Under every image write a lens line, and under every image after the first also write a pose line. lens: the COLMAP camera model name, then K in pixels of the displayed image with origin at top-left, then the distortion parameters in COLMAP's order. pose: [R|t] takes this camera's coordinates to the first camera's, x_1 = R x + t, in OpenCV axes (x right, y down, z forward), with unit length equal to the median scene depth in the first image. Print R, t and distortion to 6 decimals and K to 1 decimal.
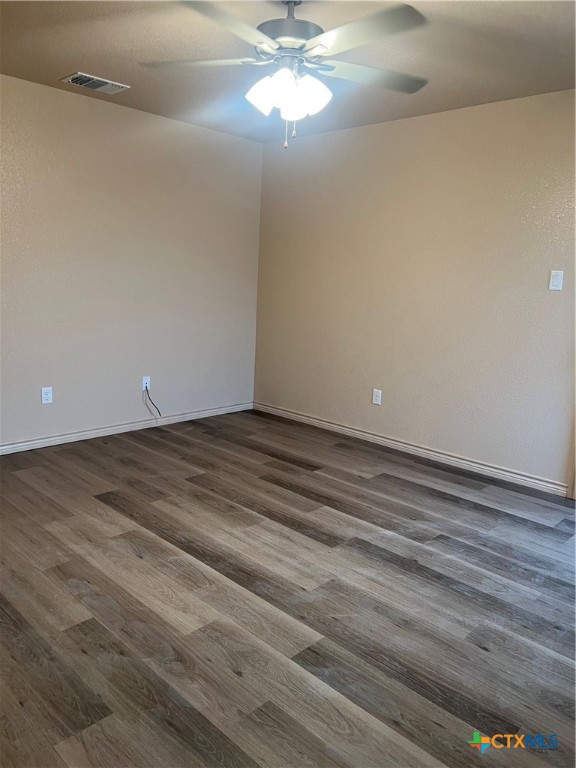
lens RADIAL K [[576.9, 0, 290.5], [0, 576.9, 383.3], [0, 0, 1]] dist [0.053675, -0.061087]
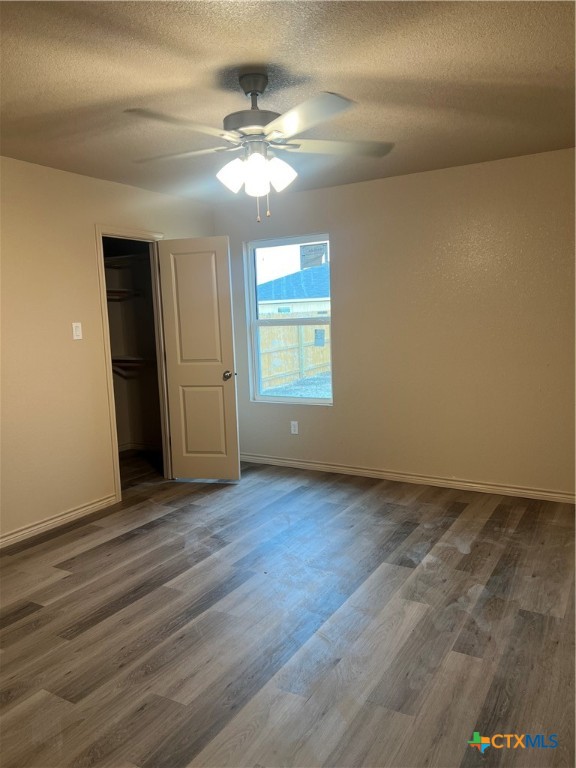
lens RADIAL K [[576.9, 0, 290.1], [0, 576.9, 382.4], [0, 0, 1]] dist [0.053675, -0.061087]
pose [[-0.232308, -0.149906, 0.961021, -0.849567], [0.207209, 0.957743, 0.199483, -0.244796], [-0.950314, 0.245474, -0.191430, 0.940170]]
